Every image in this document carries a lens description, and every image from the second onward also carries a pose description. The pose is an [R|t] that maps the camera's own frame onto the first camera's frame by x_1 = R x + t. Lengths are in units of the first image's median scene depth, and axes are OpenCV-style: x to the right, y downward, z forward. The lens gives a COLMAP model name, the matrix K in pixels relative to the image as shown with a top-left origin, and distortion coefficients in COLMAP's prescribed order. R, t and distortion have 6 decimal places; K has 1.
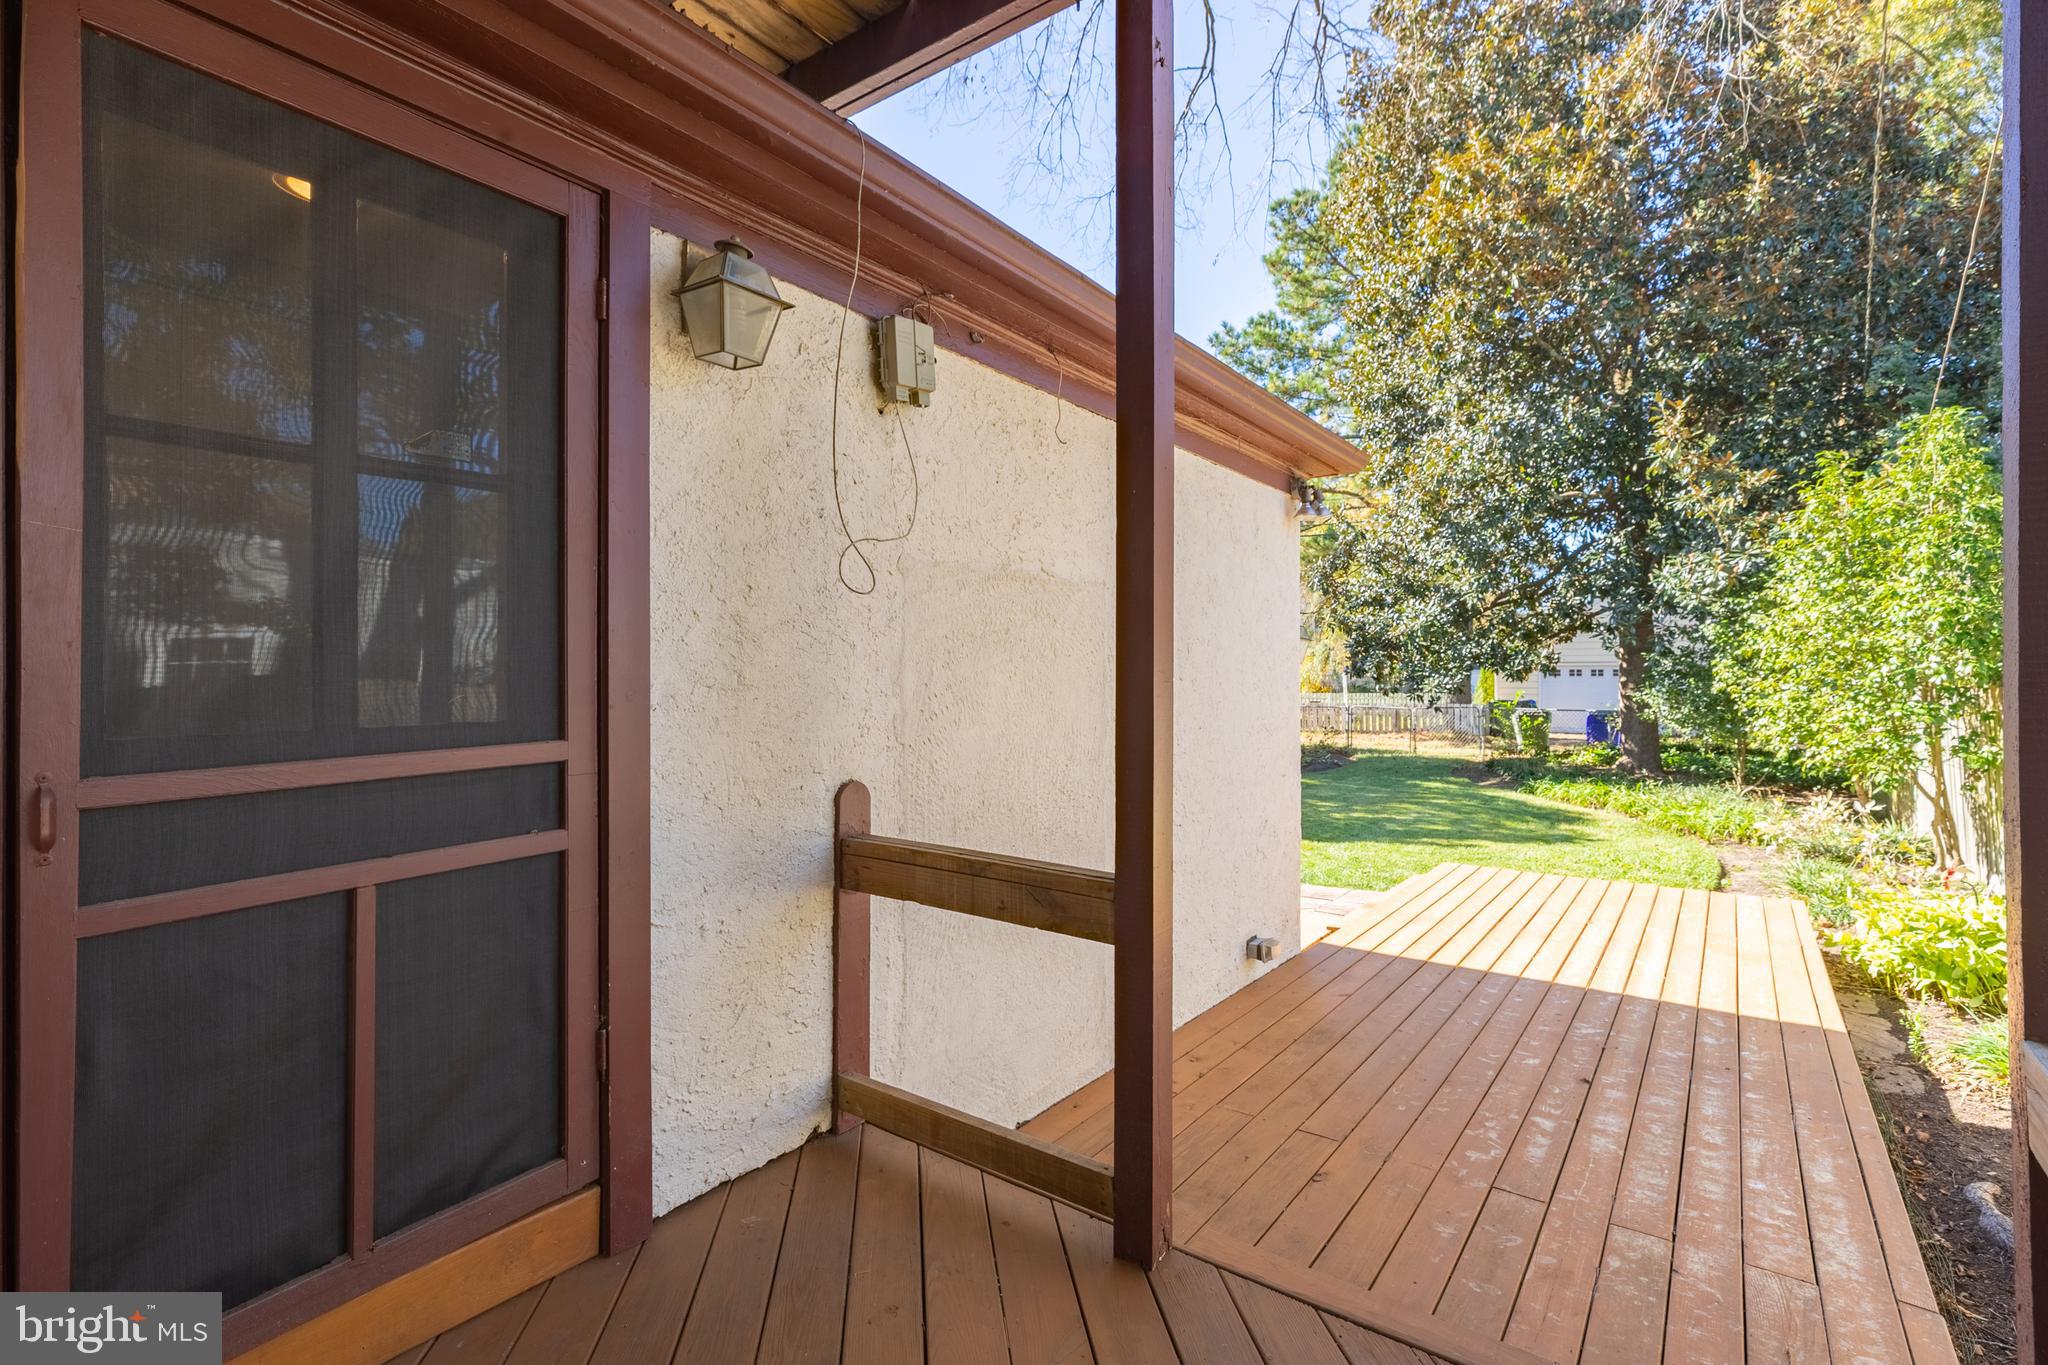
lens RADIAL K [[929.1, 0, 1042.4], [0, 929.1, 683.4], [0, 0, 1]] dist [0.001714, 0.000307]
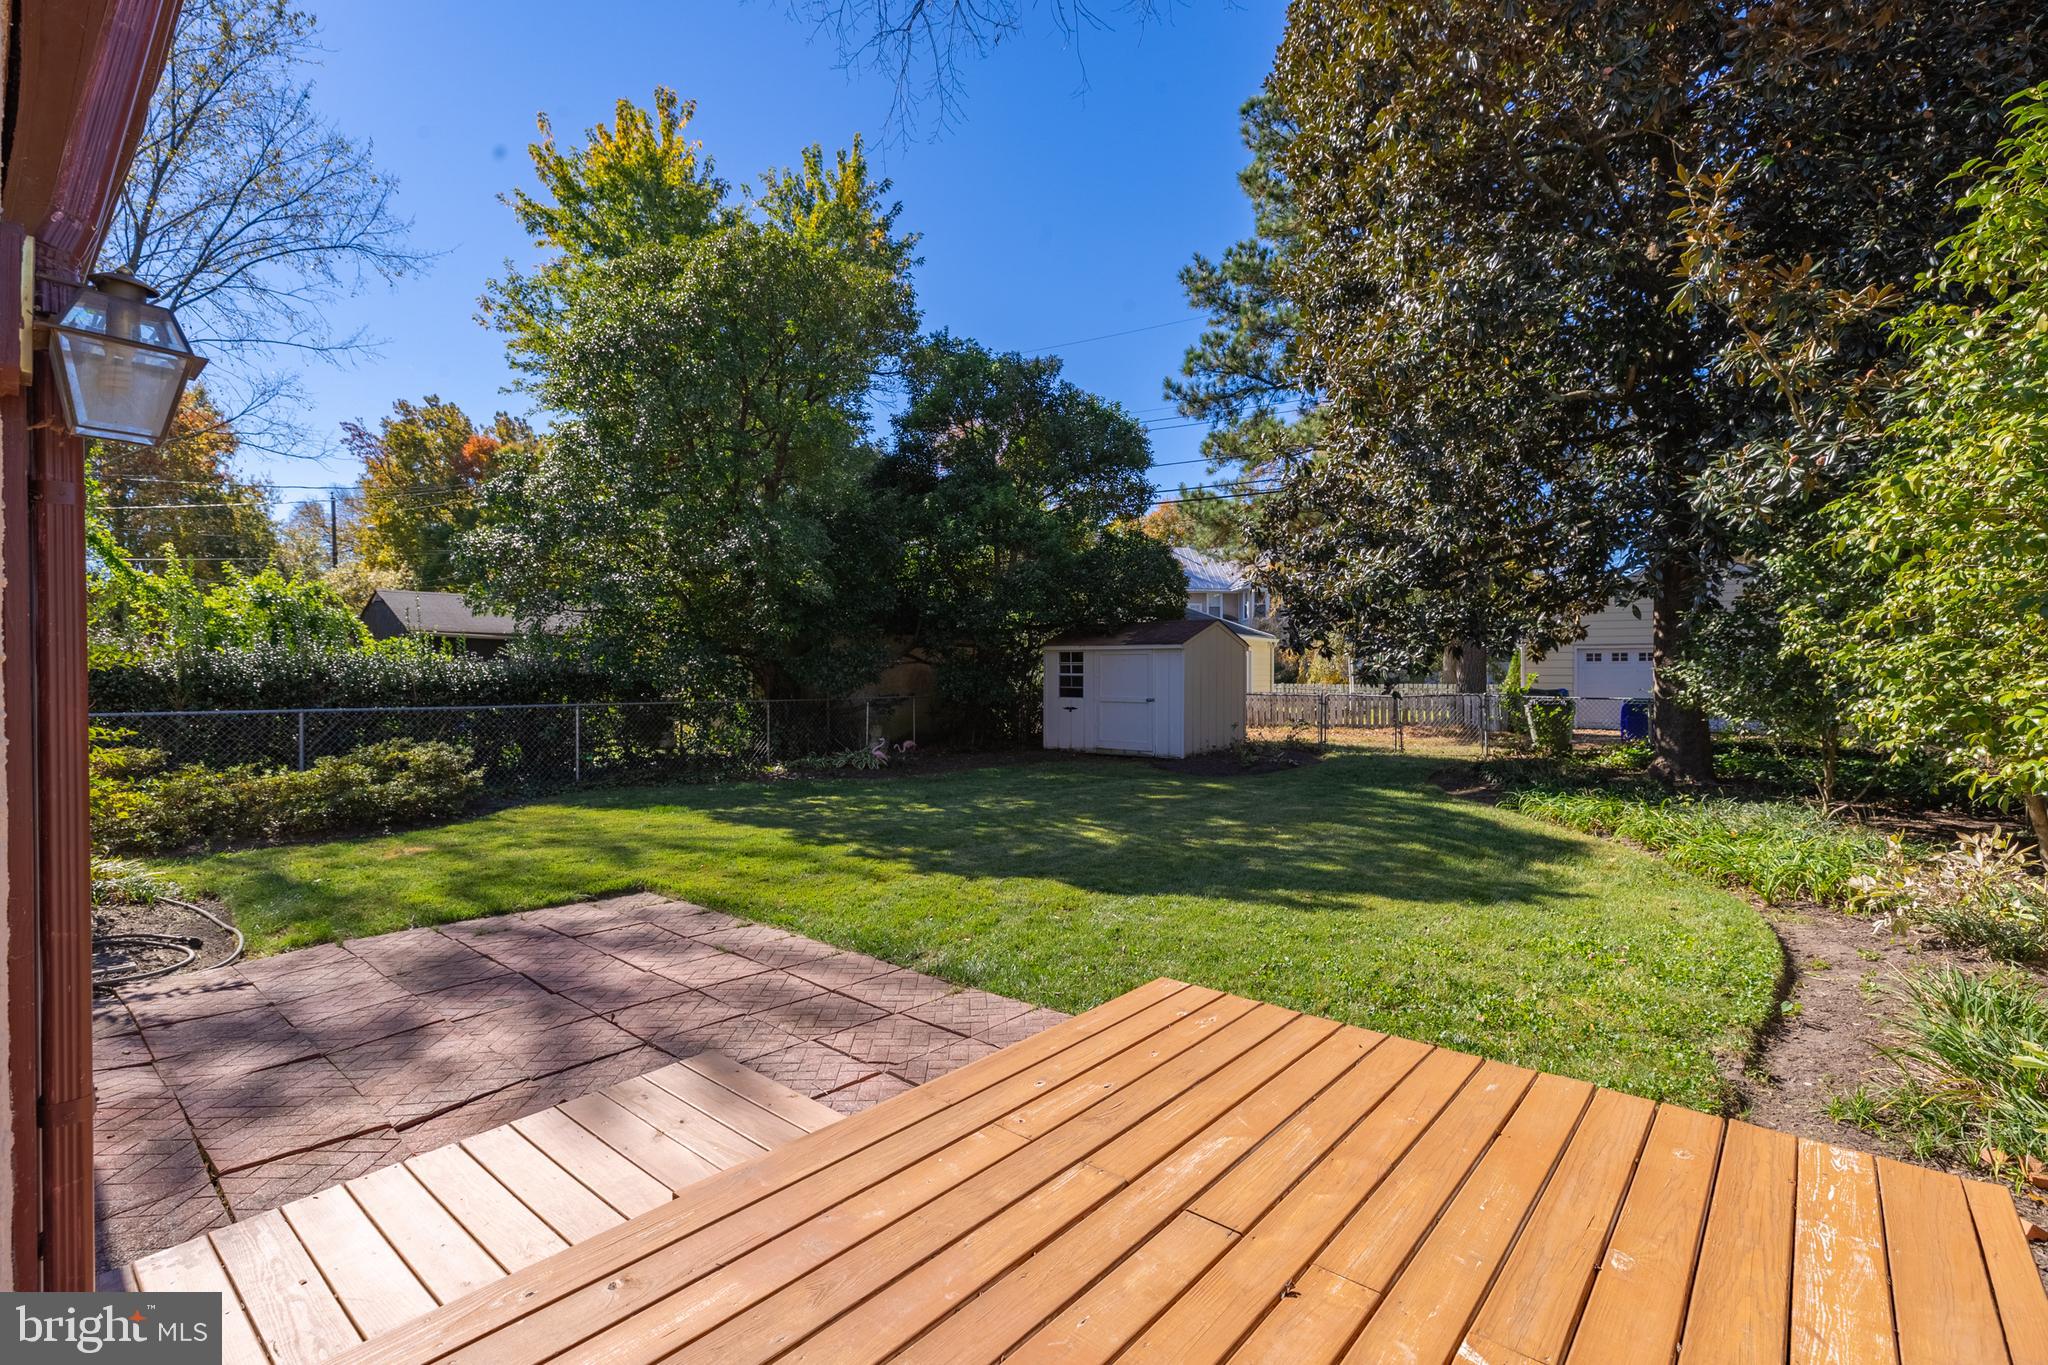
lens RADIAL K [[929.1, 0, 1004.1], [0, 929.1, 682.0], [0, 0, 1]] dist [0.001714, 0.000307]
pose [[0.996464, 0.000217, -0.084025, 0.194681], [0.000072, 0.999994, 0.003426, 0.018004], [0.084025, -0.003420, 0.996458, 0.254857]]
